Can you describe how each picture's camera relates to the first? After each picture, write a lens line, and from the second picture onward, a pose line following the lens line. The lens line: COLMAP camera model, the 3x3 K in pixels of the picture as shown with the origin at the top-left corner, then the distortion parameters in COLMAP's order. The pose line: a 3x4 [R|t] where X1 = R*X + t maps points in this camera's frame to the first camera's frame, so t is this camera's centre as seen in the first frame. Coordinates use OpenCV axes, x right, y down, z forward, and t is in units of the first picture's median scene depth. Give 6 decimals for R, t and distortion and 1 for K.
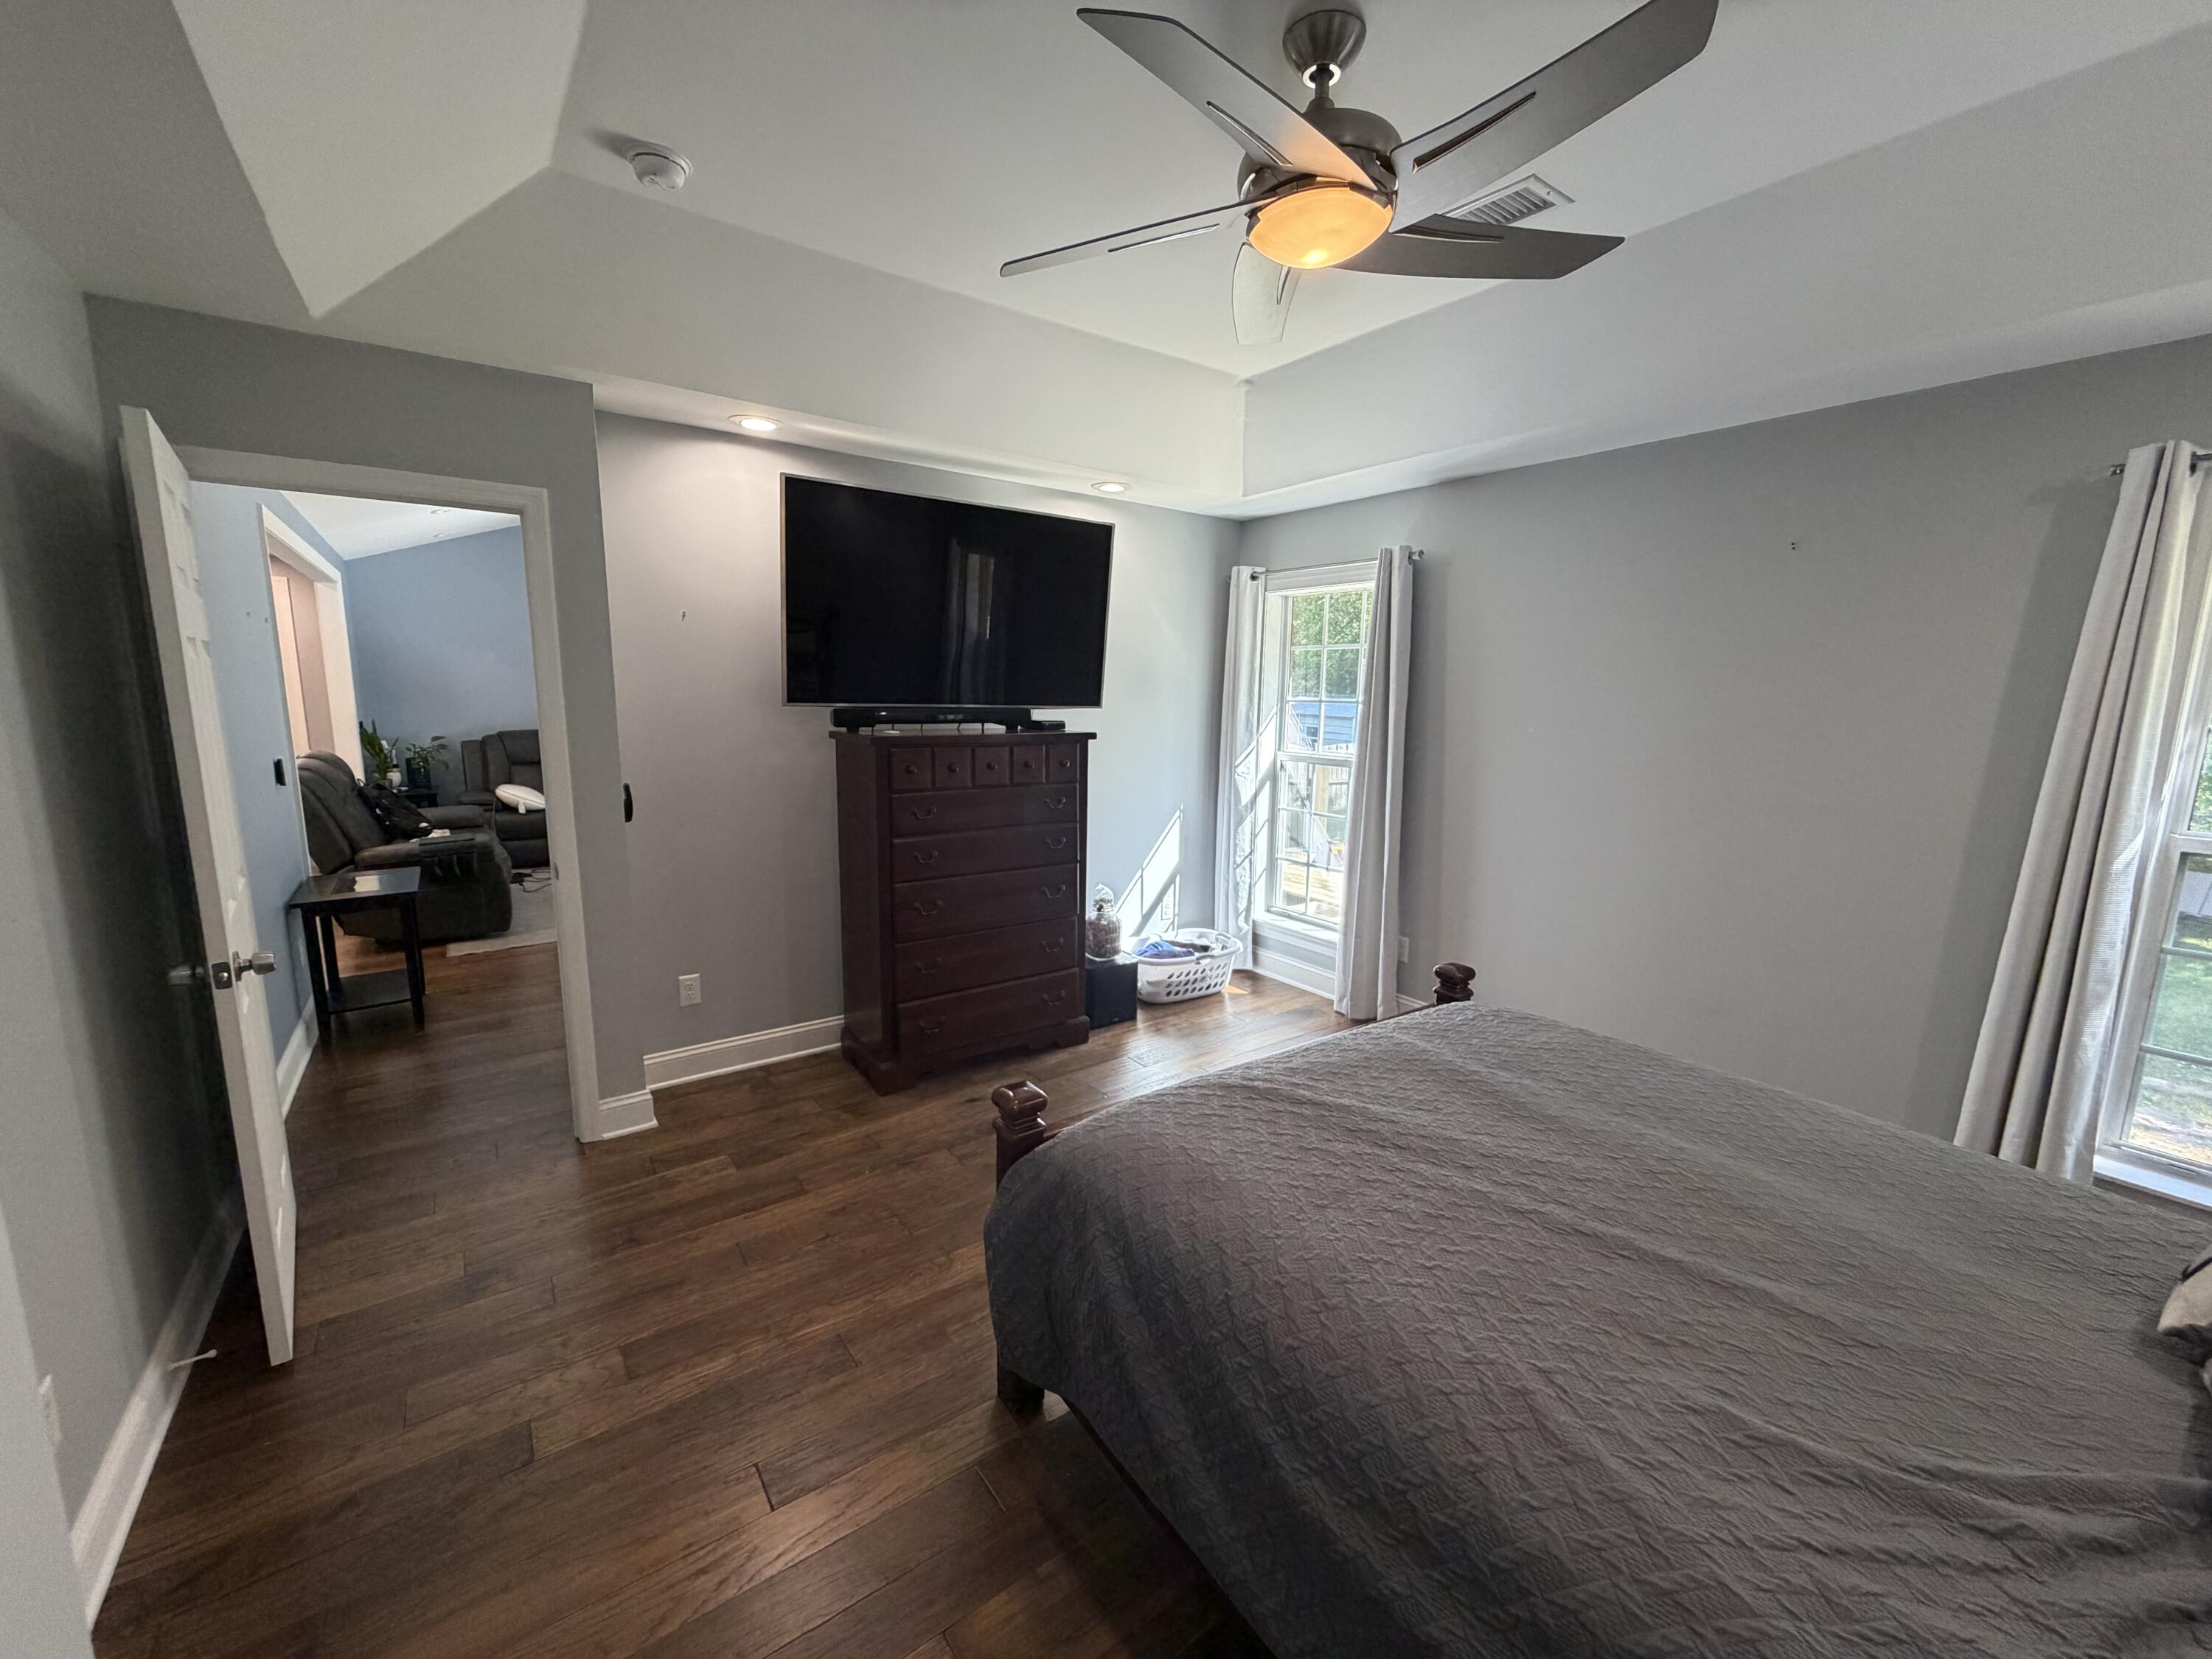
lens RADIAL K [[879.2, 0, 1104.8], [0, 879.2, 827.8], [0, 0, 1]] dist [-0.002209, 0.000258]
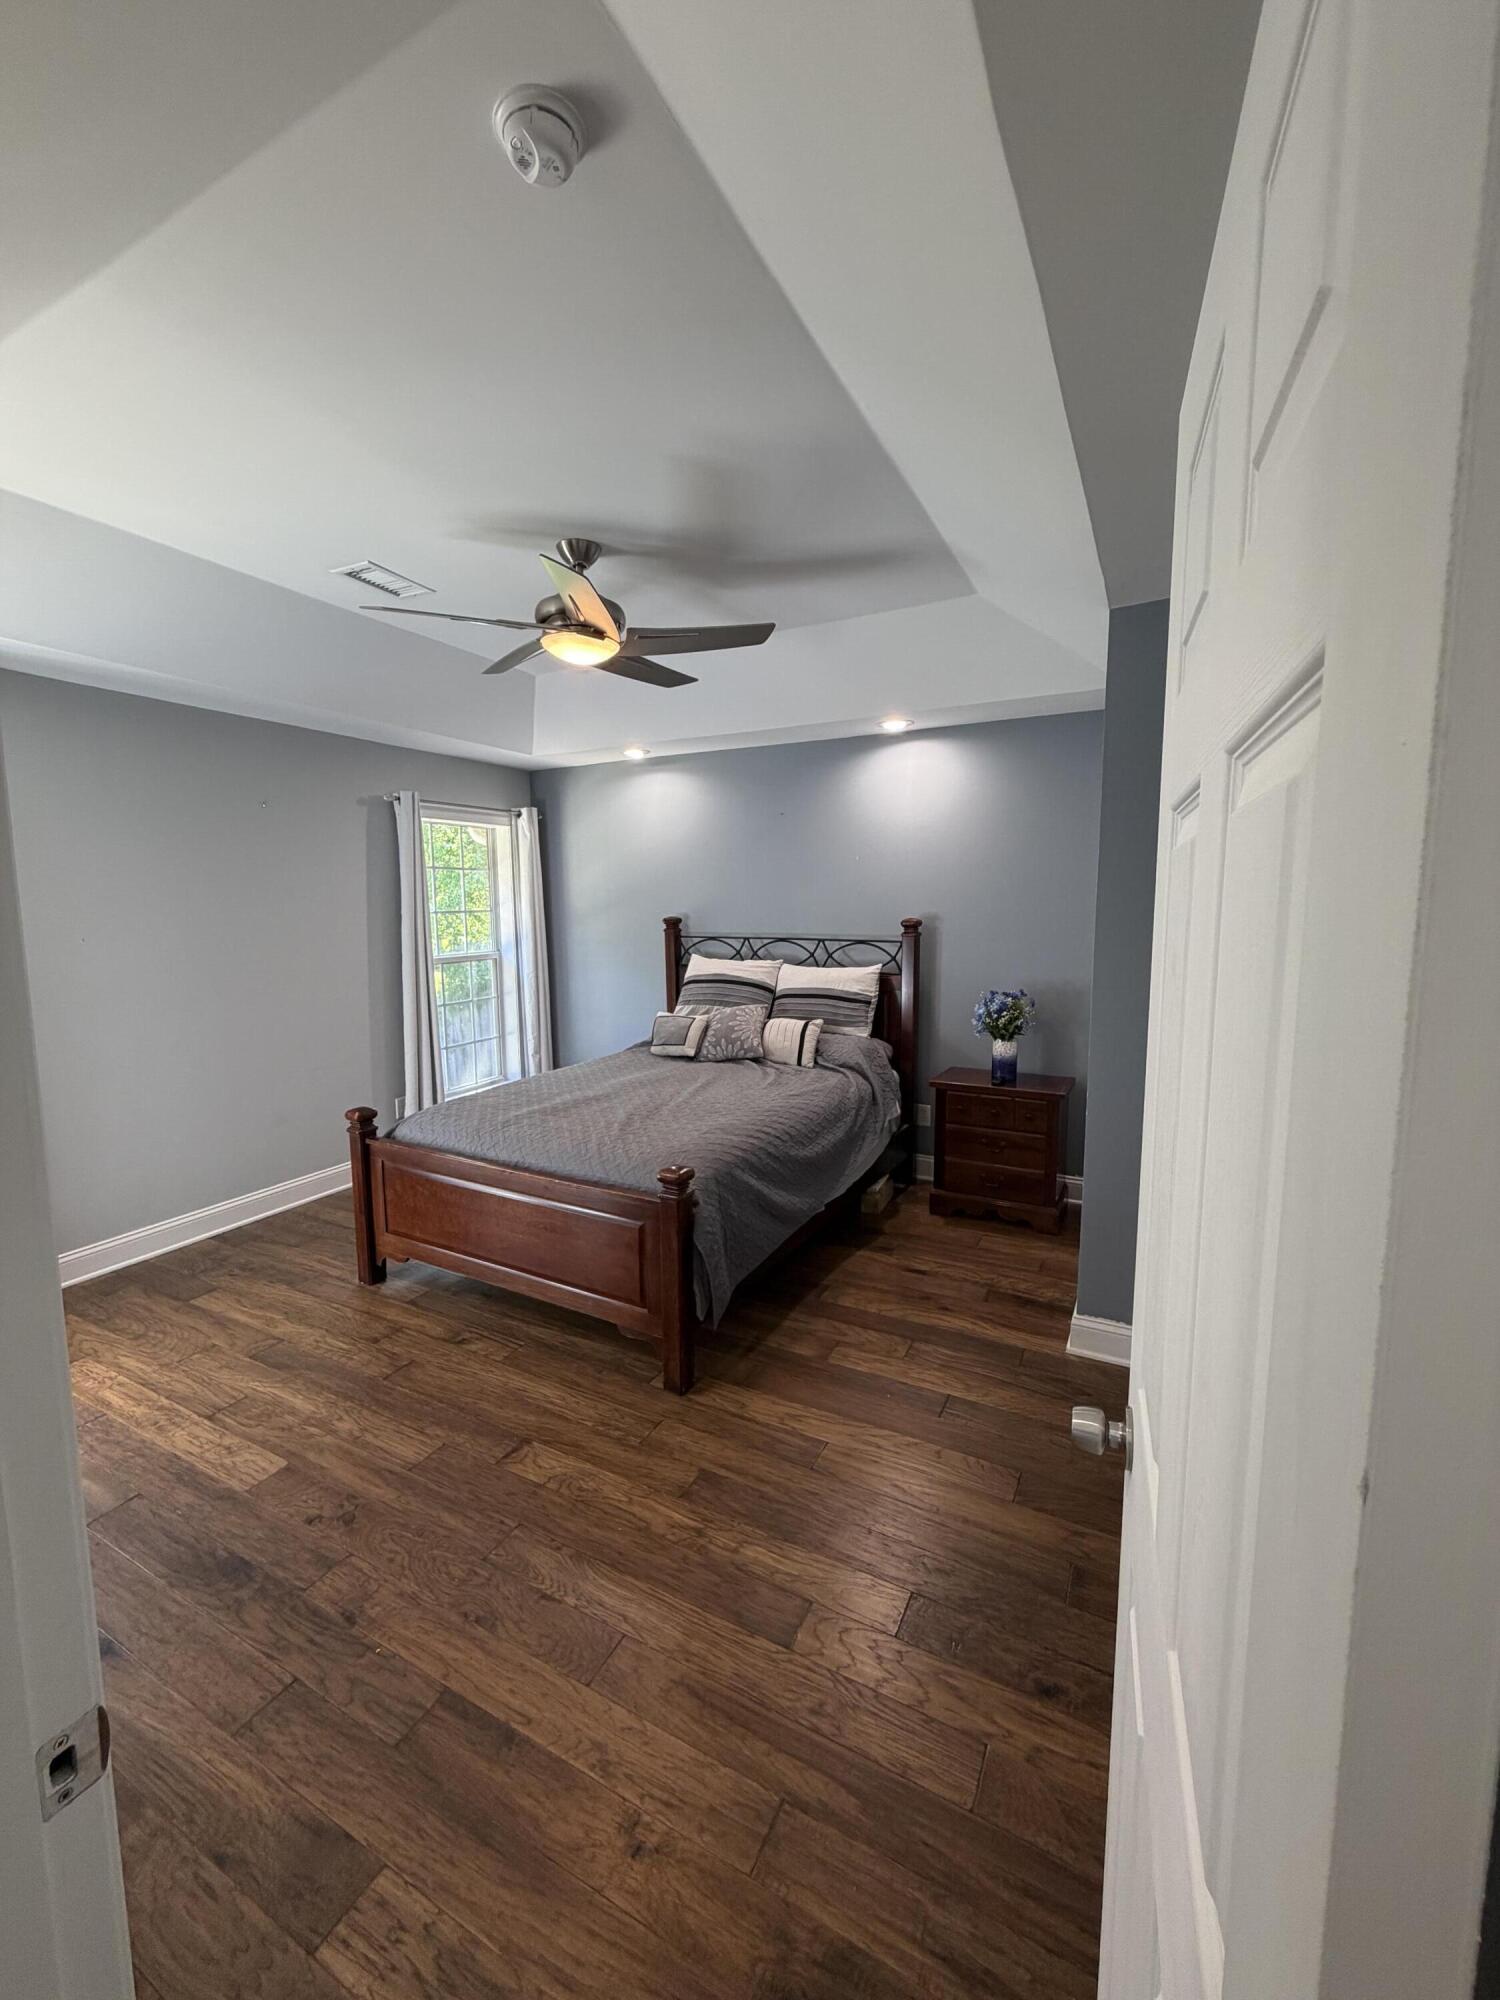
lens RADIAL K [[794.9, 0, 747.3], [0, 794.9, 999.9], [0, 0, 1]] dist [-0.002209, 0.000258]
pose [[-0.437048, -0.124691, 0.890753, -1.012058], [0.139067, 0.969067, 0.203887, -0.186065], [-0.888622, 0.212982, -0.406188, 1.058982]]
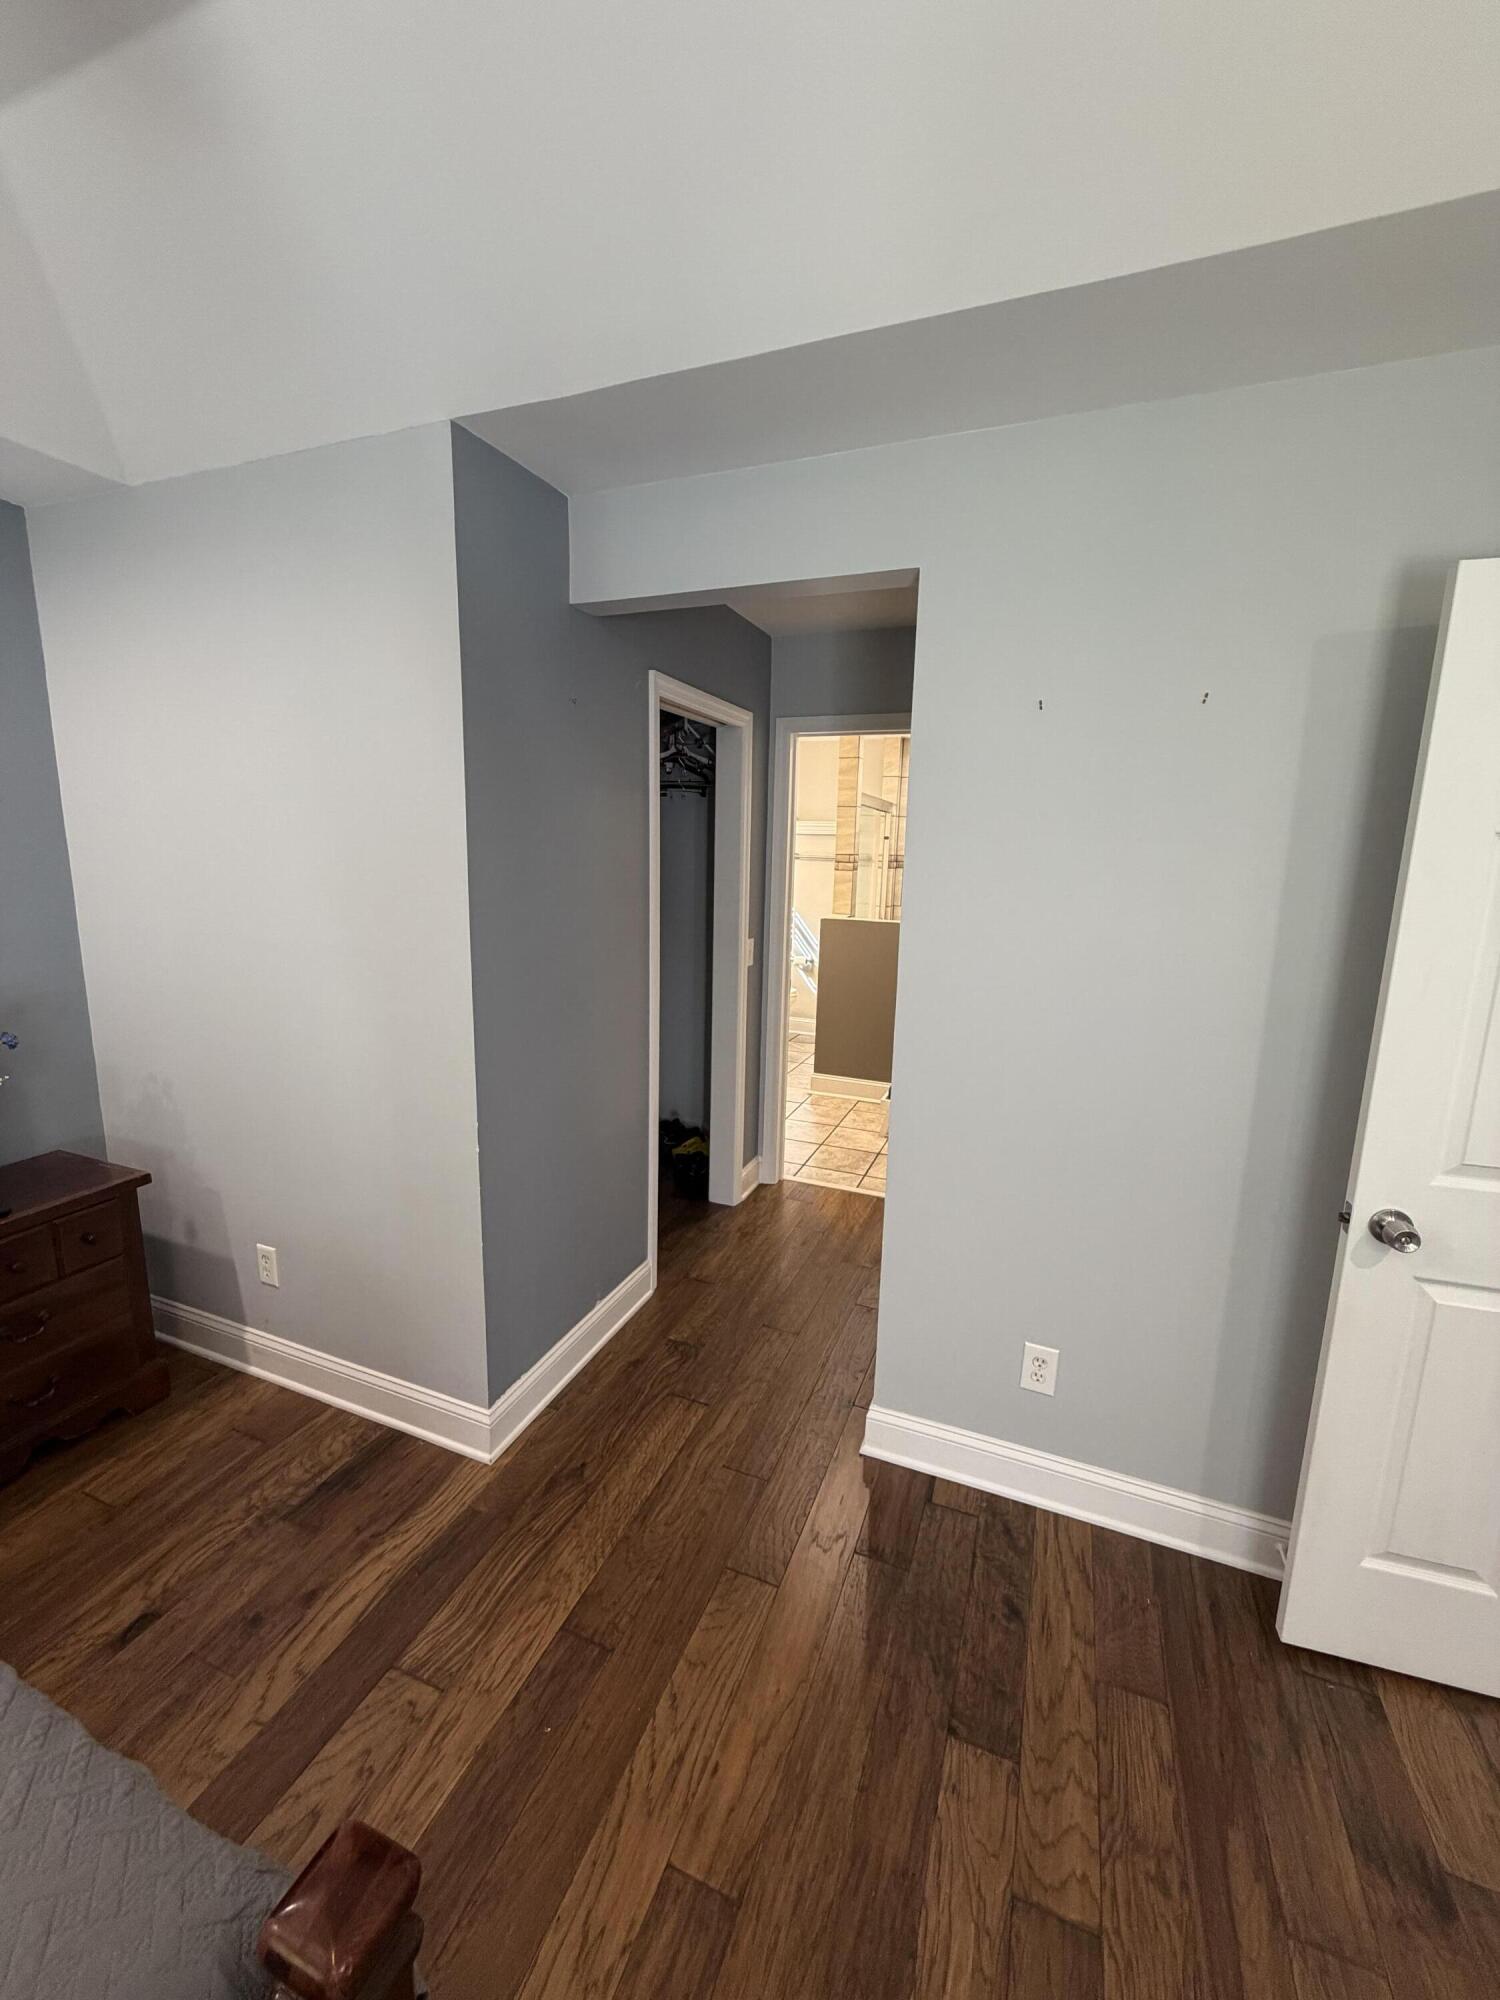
lens RADIAL K [[794.9, 0, 748.8], [0, 794.9, 996.1], [0, 0, 1]] dist [-0.002209, 0.000258]
pose [[-0.847314, 0.058911, -0.527815, -0.063791], [-0.120889, 0.946346, 0.299690, -0.166891], [0.517151, 0.317739, -0.794731, 0.958747]]
